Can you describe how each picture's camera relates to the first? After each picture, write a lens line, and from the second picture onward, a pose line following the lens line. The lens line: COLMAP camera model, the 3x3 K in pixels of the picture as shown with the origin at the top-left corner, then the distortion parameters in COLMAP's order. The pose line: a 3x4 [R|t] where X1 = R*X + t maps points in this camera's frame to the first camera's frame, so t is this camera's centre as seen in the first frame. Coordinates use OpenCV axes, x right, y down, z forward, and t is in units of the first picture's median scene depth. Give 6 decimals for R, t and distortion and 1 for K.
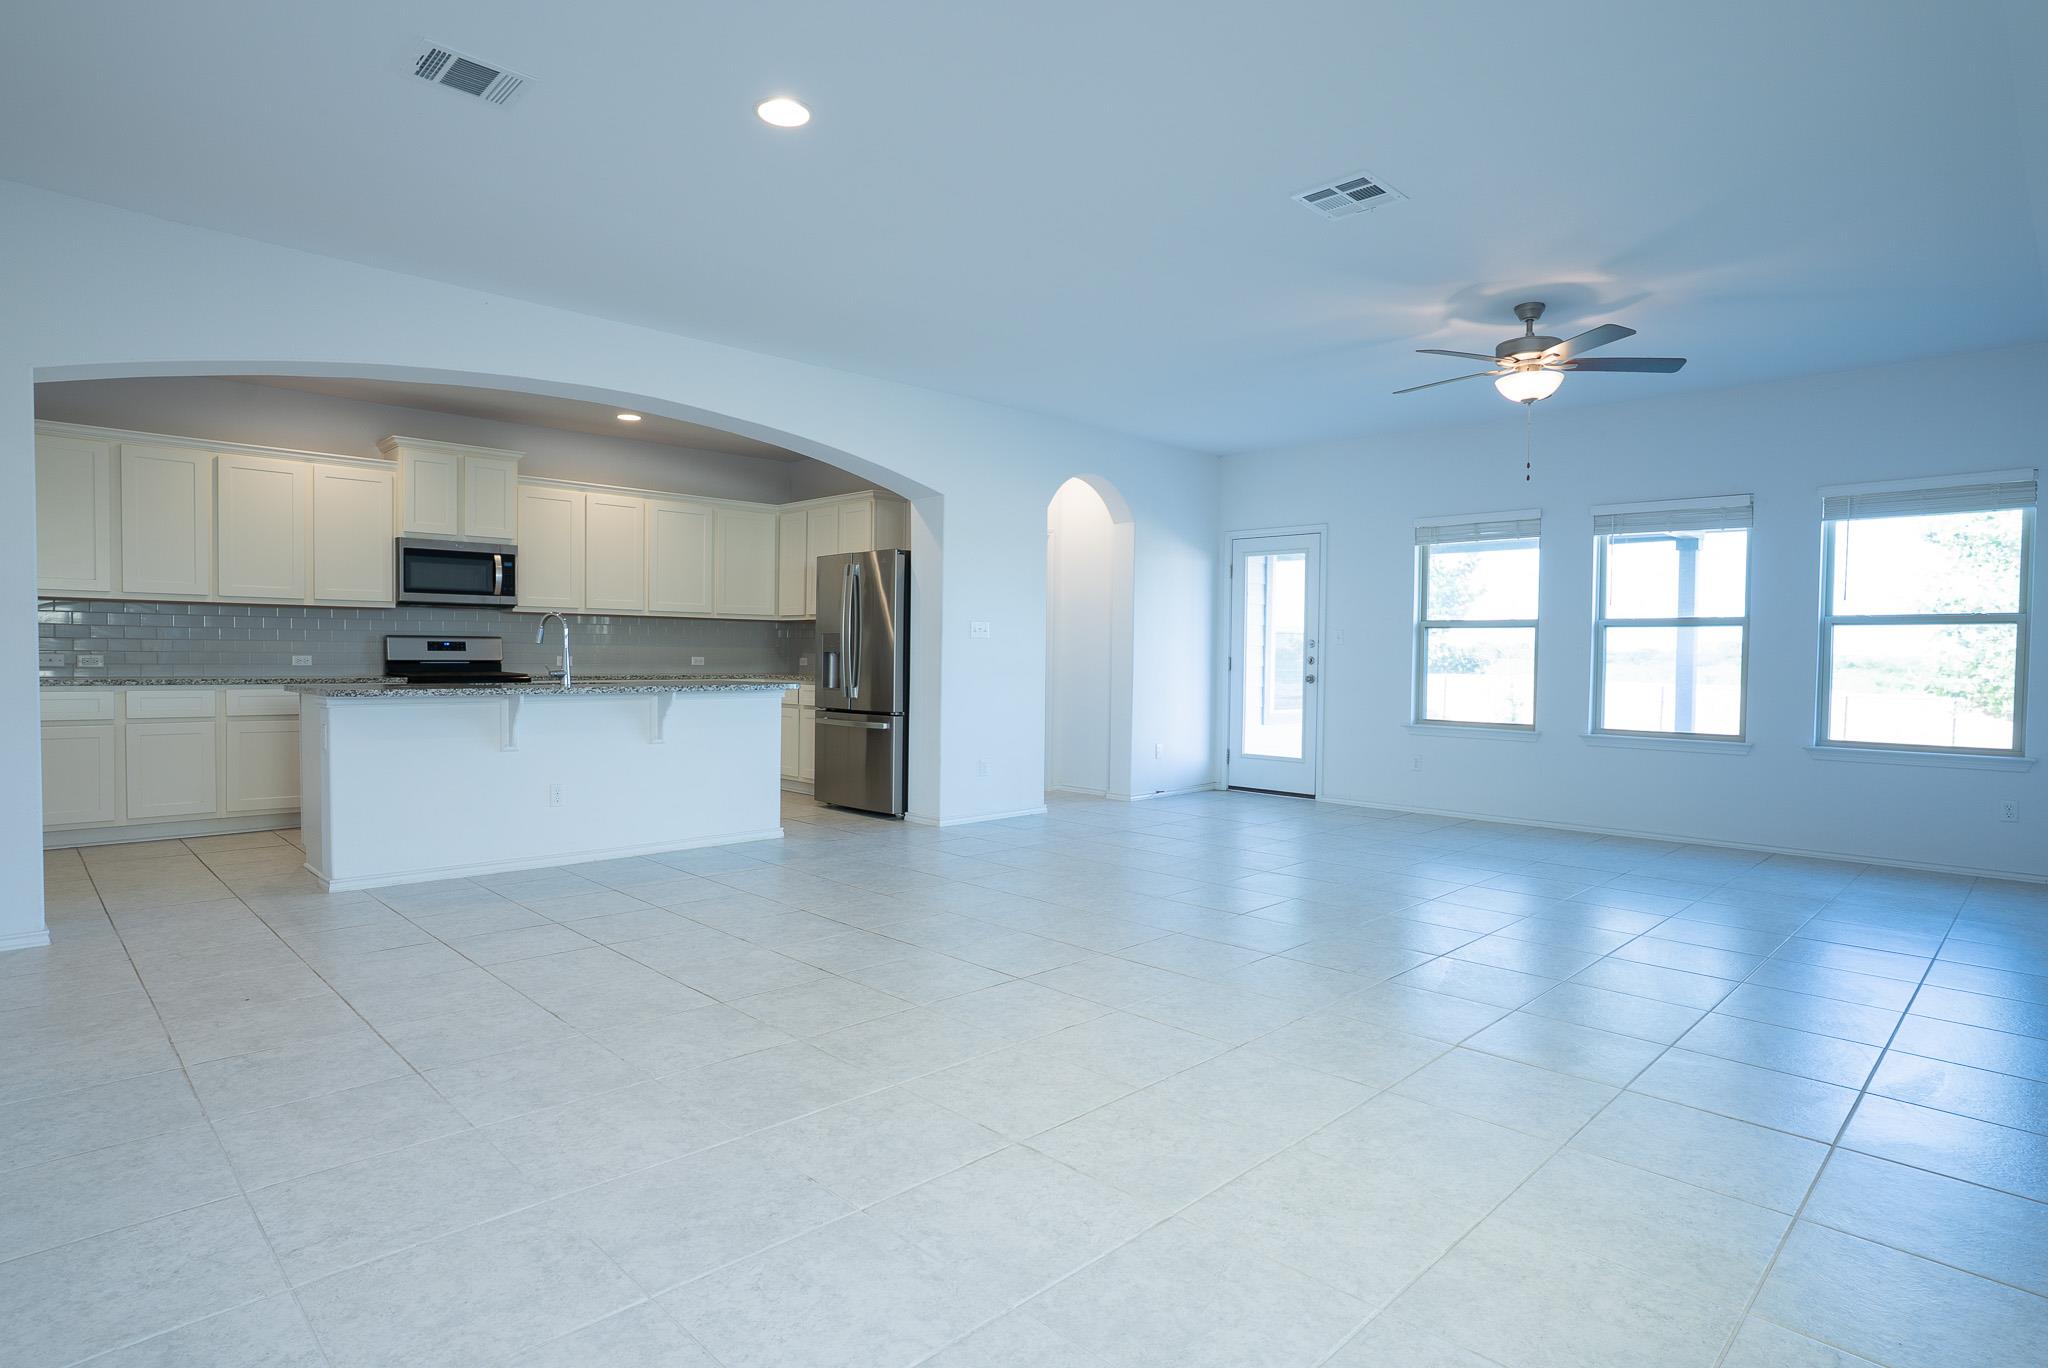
lens RADIAL K [[1088.7, 0, 1021.9], [0, 1088.7, 682.1], [0, 0, 1]] dist [-0.051998, 0.026186]
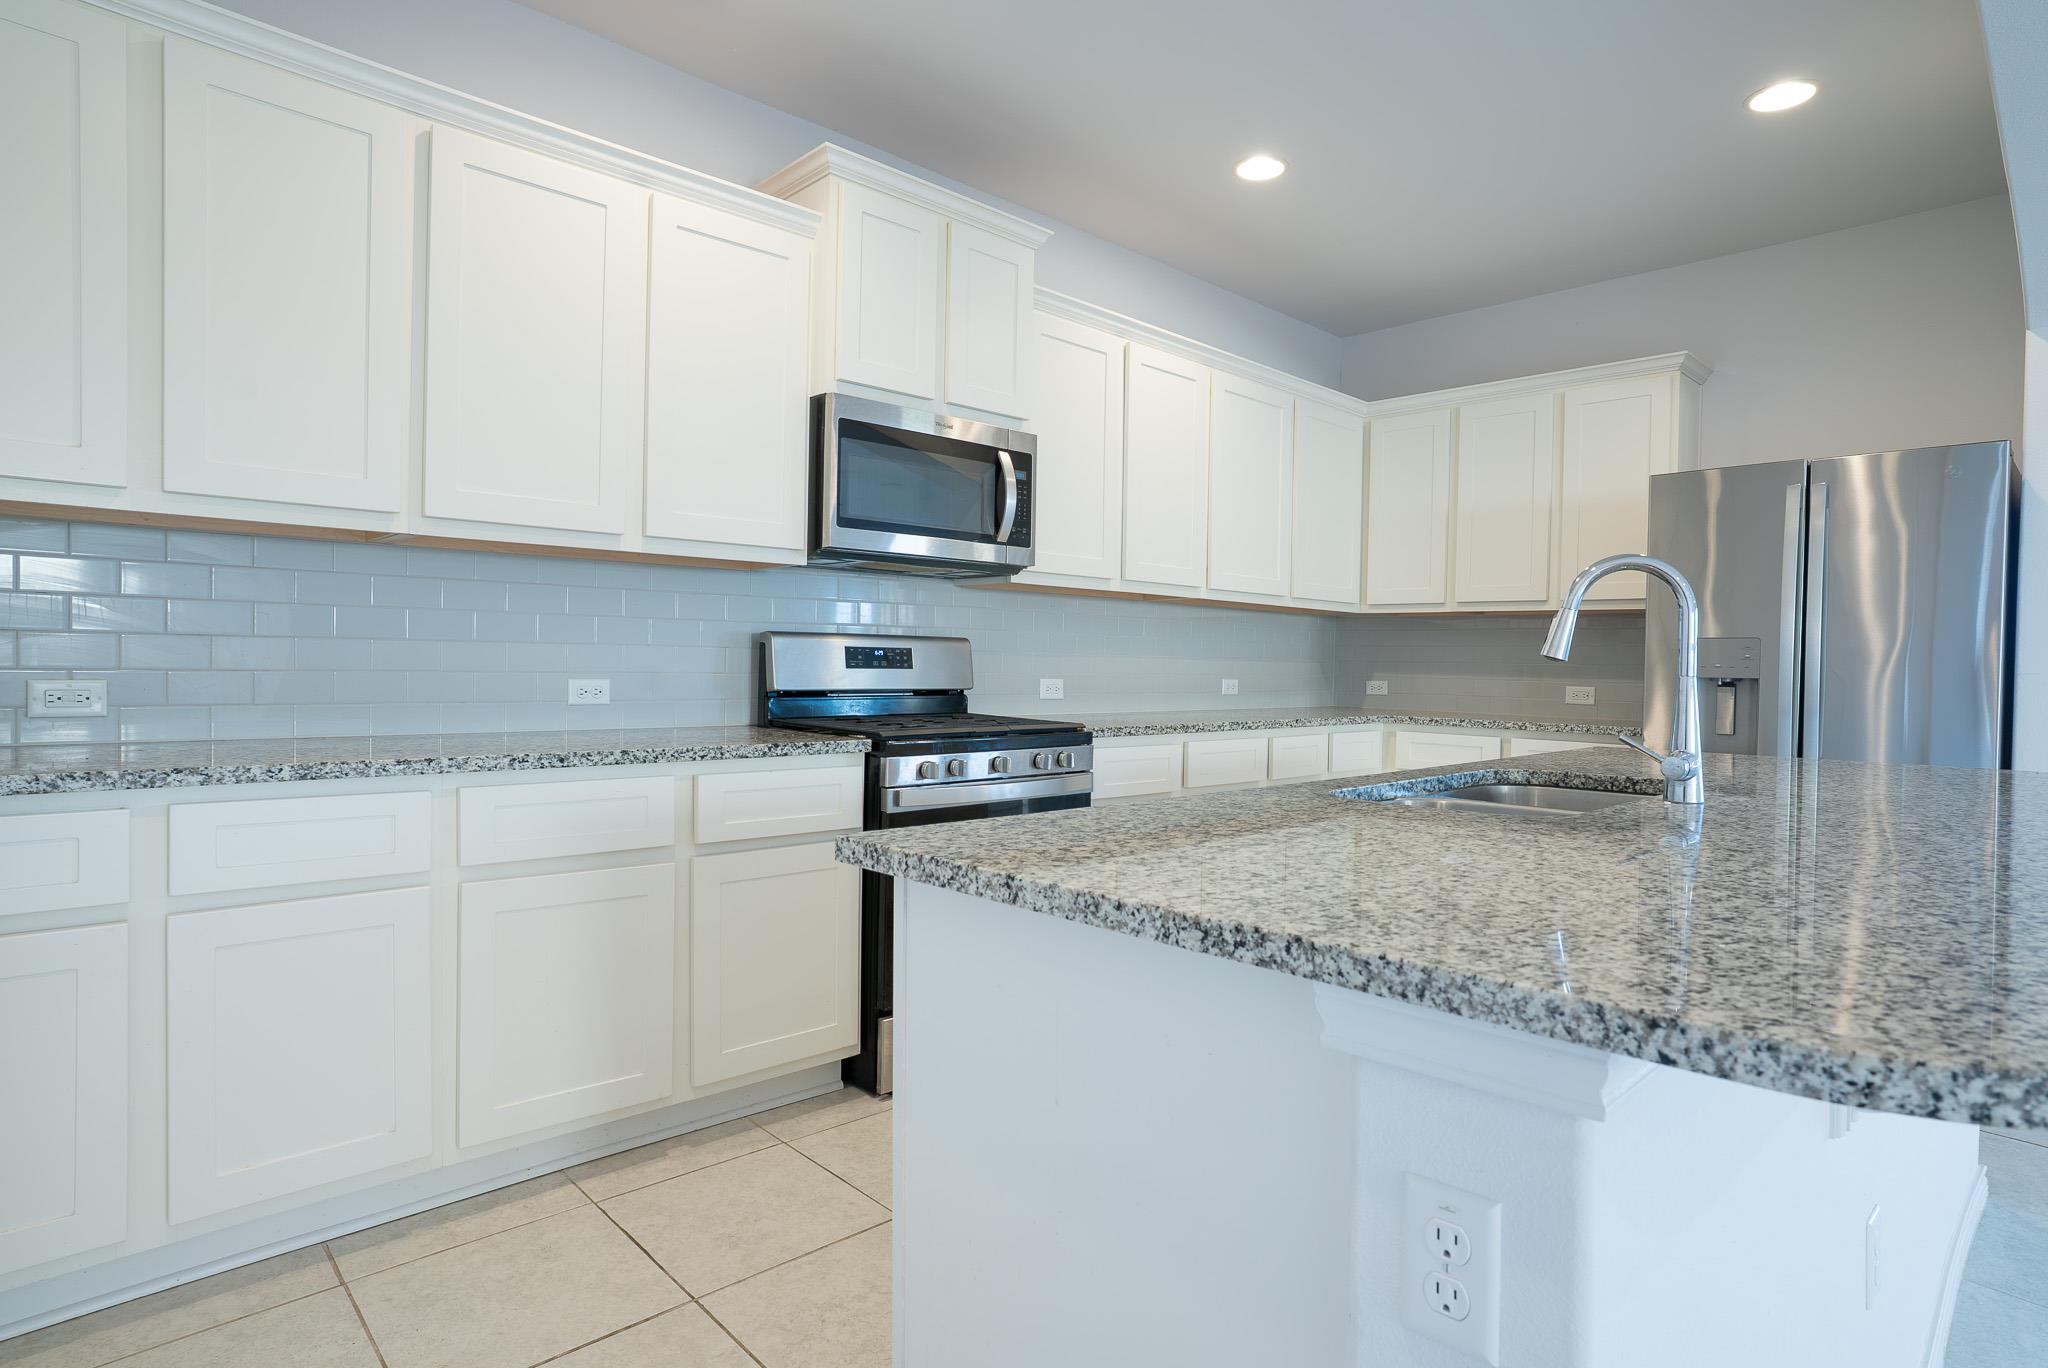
lens RADIAL K [[1088.7, 0, 1019.0], [0, 1088.7, 679.7], [0, 0, 1]] dist [-0.051998, 0.026186]
pose [[0.999561, 0.008285, -0.028443, -0.484138], [-0.008536, 0.999926, -0.008693, -0.021760], [0.028369, 0.008932, 0.999558, 0.574980]]
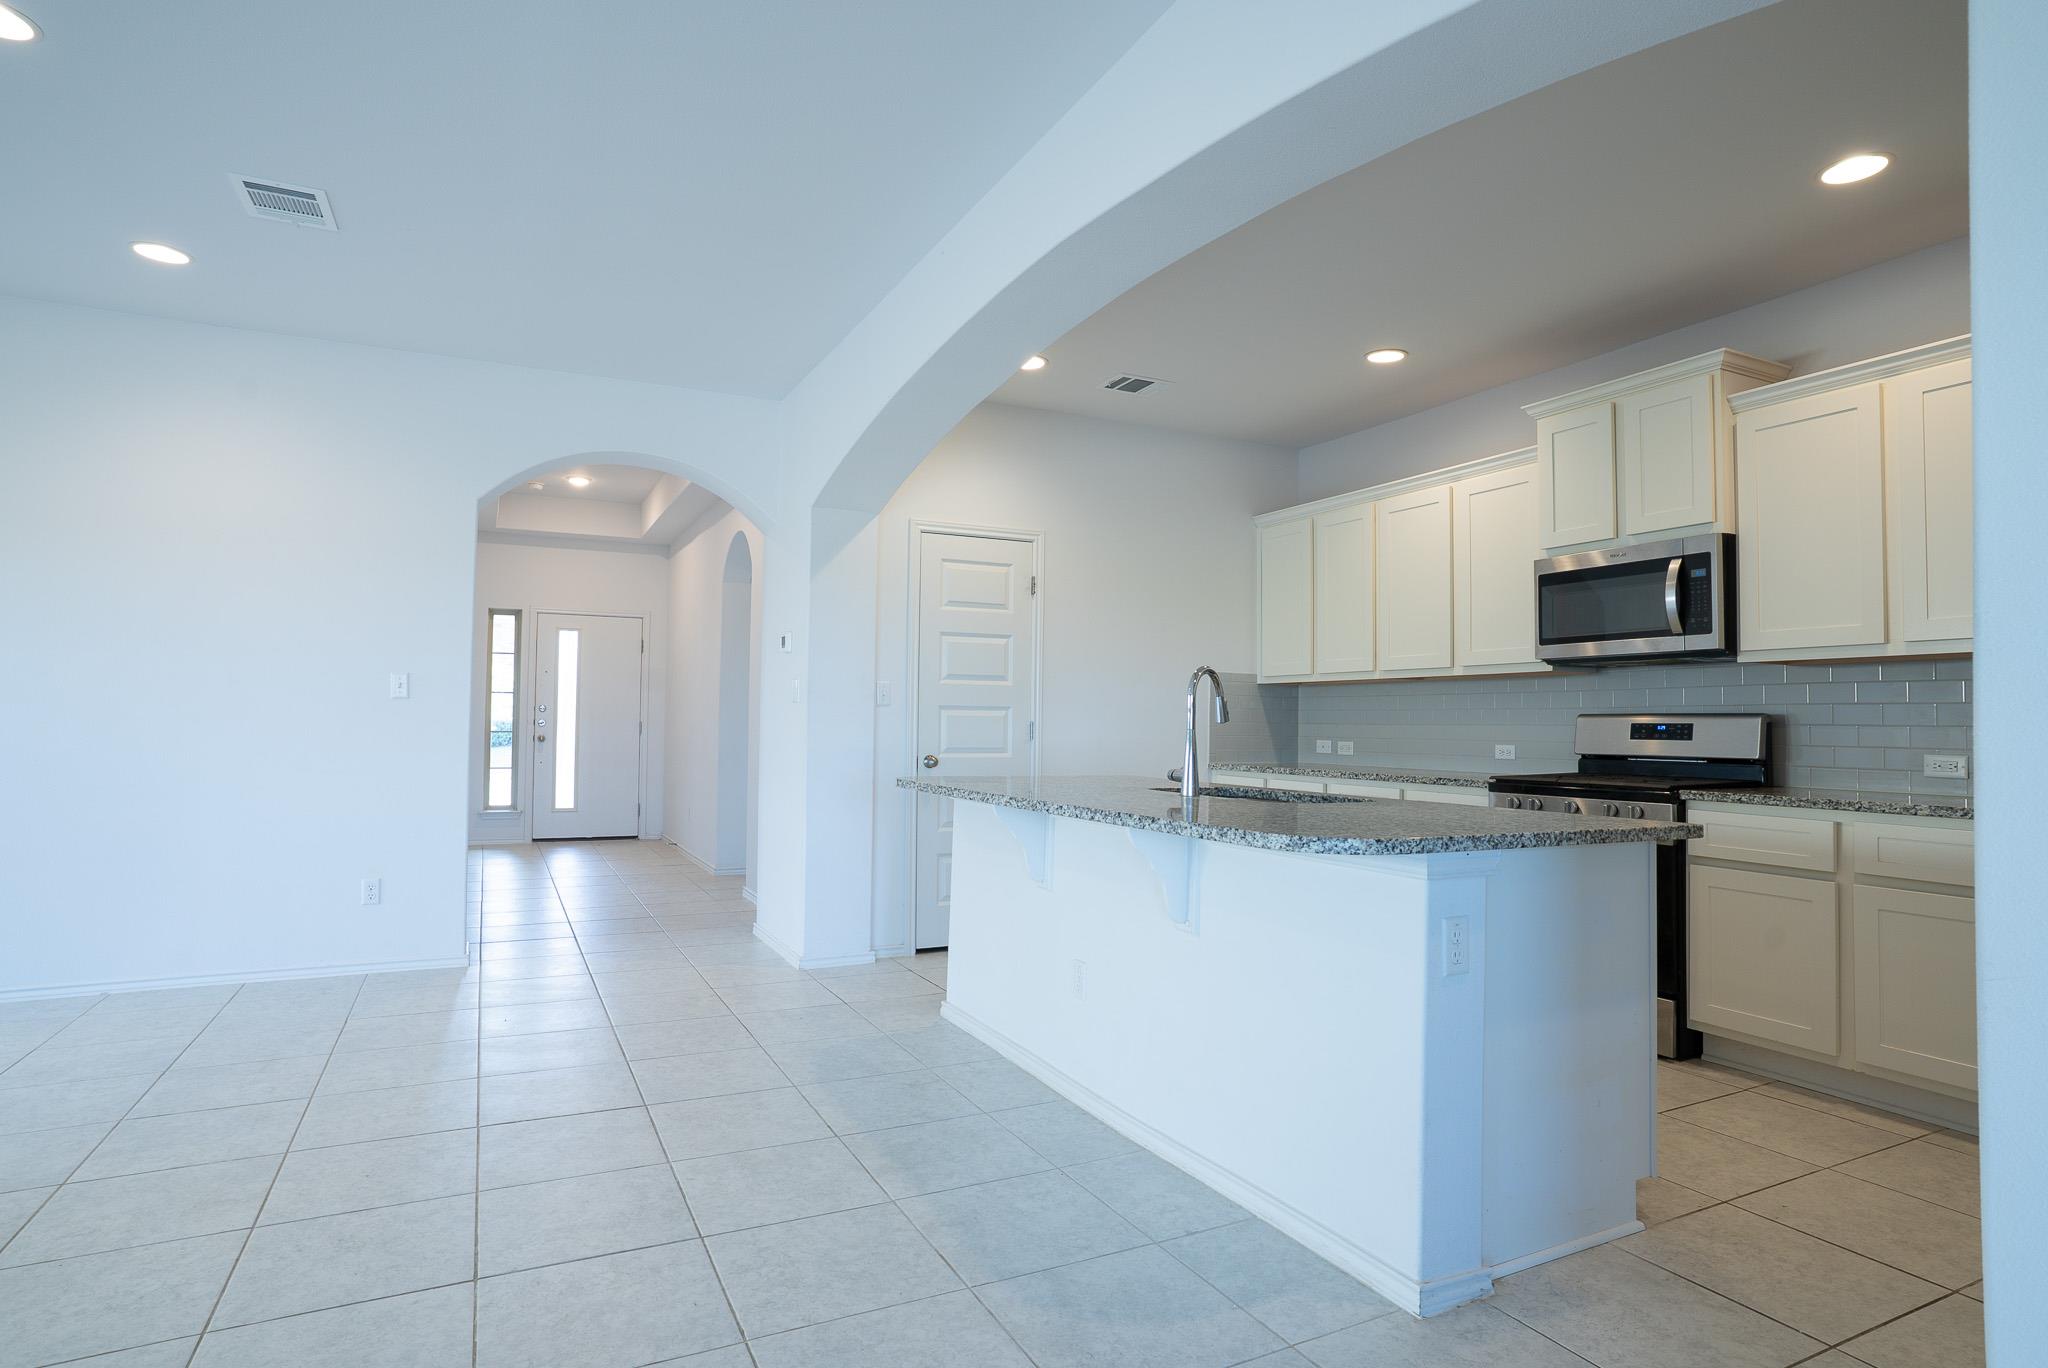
lens RADIAL K [[1088.7, 0, 1018.3], [0, 1088.7, 680.8], [0, 0, 1]] dist [-0.051998, 0.026186]
pose [[-0.312414, -0.049477, -0.948657, 0.115278], [-0.035834, 0.998546, -0.040277, -0.026174], [0.949270, 0.021411, -0.313732, 0.890697]]
